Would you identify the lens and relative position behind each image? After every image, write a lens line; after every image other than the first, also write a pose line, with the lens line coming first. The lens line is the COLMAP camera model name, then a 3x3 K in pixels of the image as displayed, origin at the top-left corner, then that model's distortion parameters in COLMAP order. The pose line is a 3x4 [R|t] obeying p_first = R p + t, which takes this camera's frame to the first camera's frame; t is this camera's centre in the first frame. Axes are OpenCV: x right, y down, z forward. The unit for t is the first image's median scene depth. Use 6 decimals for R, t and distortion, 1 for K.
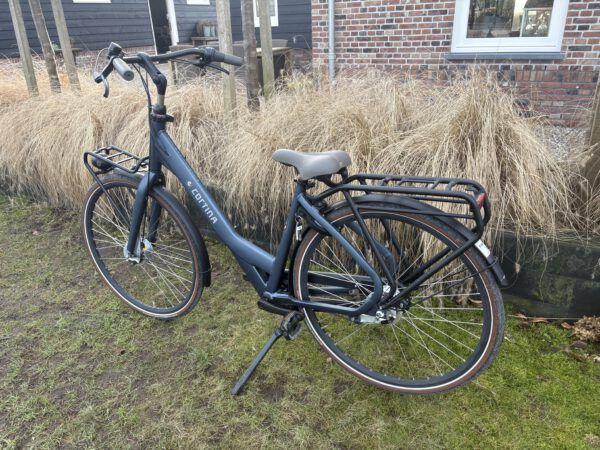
lens RADIAL K [[451.6, 0, 299.6], [0, 451.6, 222.3], [0, 0, 1]] dist [0.056082, -0.059026]
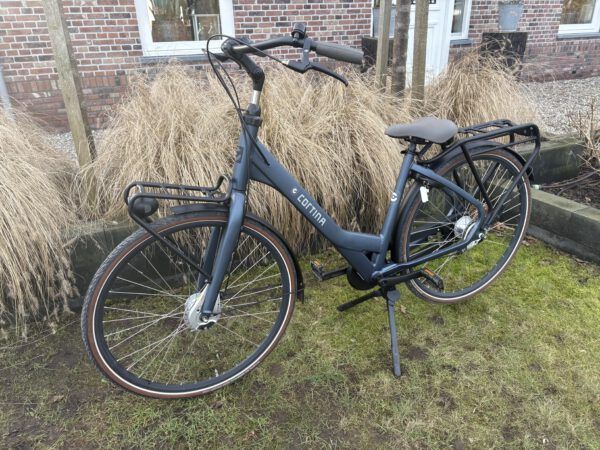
lens RADIAL K [[451.6, 0, 301.9], [0, 451.6, 223.7], [0, 0, 1]] dist [0.056082, -0.059026]
pose [[0.605389, -0.309472, 0.733301, -0.741369], [0.324704, 0.937189, 0.127453, -0.110099], [-0.726685, 0.160947, 0.667851, 0.350247]]
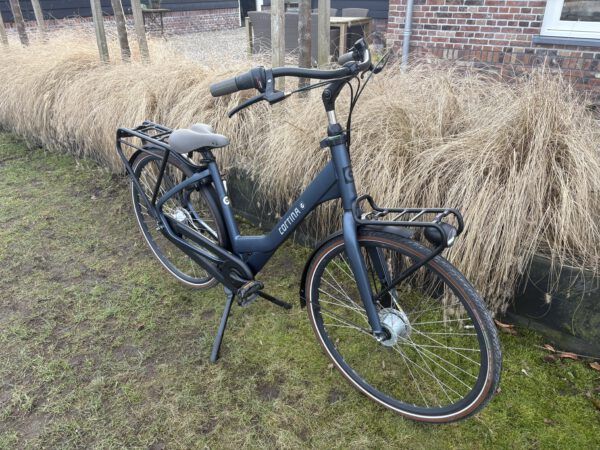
lens RADIAL K [[451.6, 0, 303.2], [0, 451.6, 227.4], [0, 0, 1]] dist [0.056082, -0.059026]
pose [[0.983744, 0.107539, -0.143813, 0.102454], [-0.095860, 0.991687, 0.085832, -0.069592], [0.151848, -0.070651, 0.985876, 0.025219]]
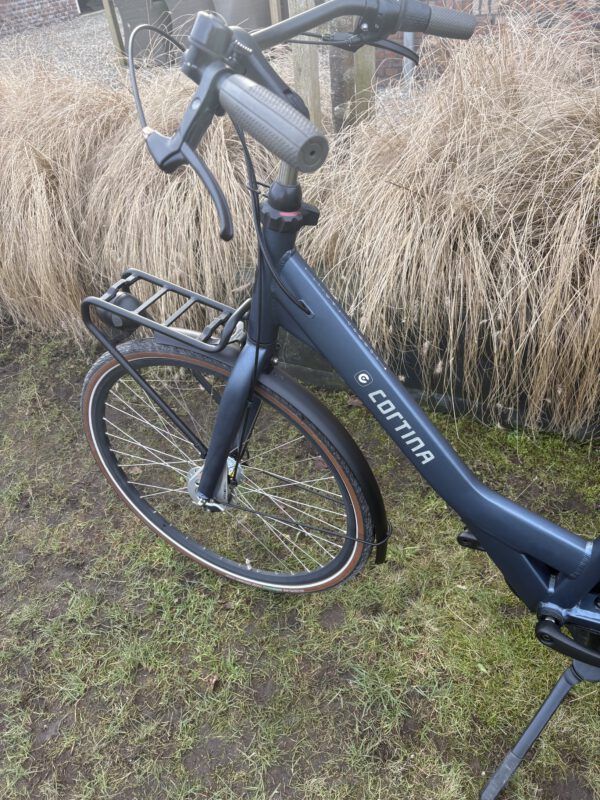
lens RADIAL K [[602.2, 0, 299.5], [0, 602.2, 400.2], [0, 0, 1]] dist [0.056082, -0.059026]
pose [[0.996989, -0.075483, -0.017762, -0.243261], [0.077519, 0.964199, 0.253597, -0.172439], [-0.002017, -0.254210, 0.967147, 0.395516]]
